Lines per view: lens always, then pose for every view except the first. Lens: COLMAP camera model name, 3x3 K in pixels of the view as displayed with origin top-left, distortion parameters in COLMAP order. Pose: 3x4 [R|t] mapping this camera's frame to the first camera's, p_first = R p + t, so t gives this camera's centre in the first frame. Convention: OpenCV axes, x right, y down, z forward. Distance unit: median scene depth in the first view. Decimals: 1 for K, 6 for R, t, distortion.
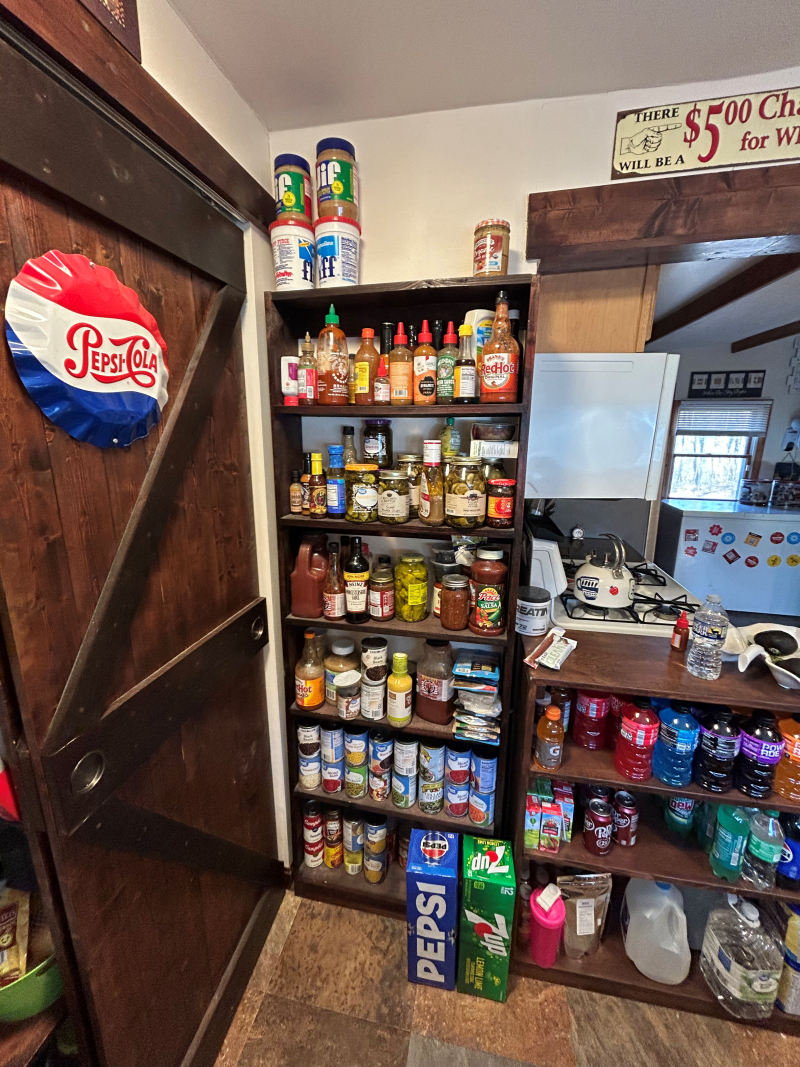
lens RADIAL K [[426.6, 0, 402.8], [0, 426.6, 525.6], [0, 0, 1]] dist [-0.005214, 0.000733]
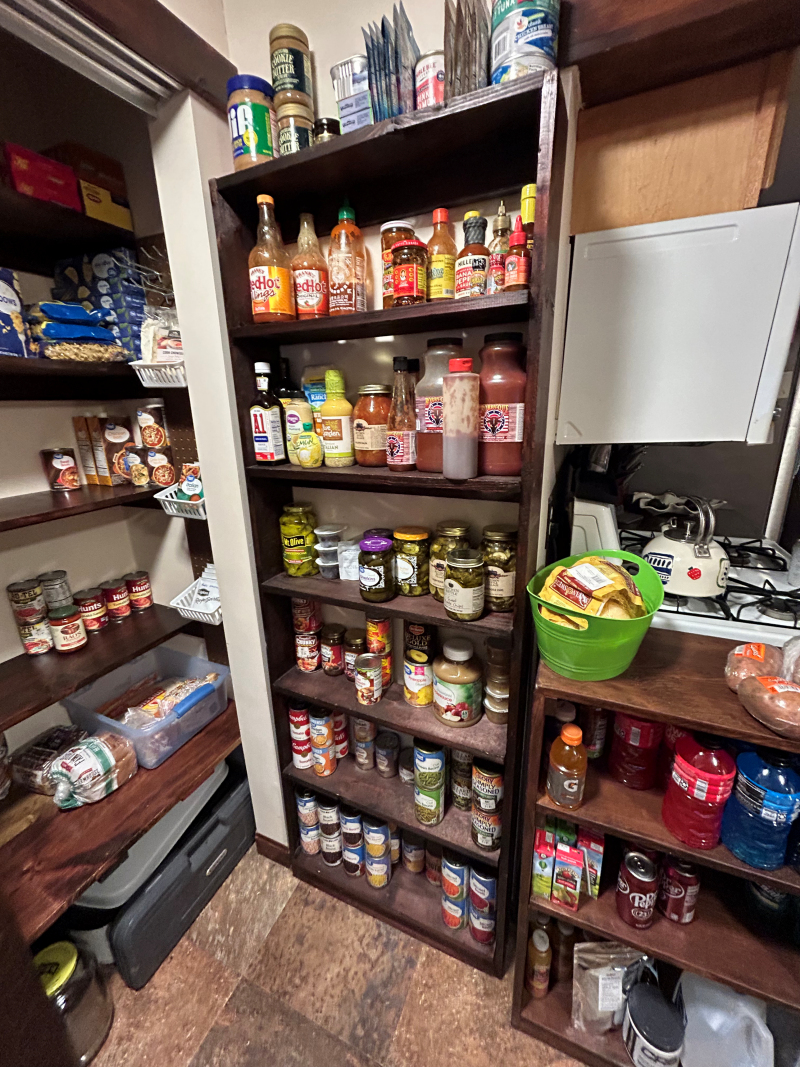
lens RADIAL K [[426.6, 0, 400.9], [0, 426.6, 526.3], [0, 0, 1]] dist [-0.005214, 0.000733]
pose [[0.975899, 0.029972, -0.216156, 0.196217], [-0.014981, 0.997388, 0.070662, 0.034961], [0.217709, -0.065721, 0.973798, 0.230791]]
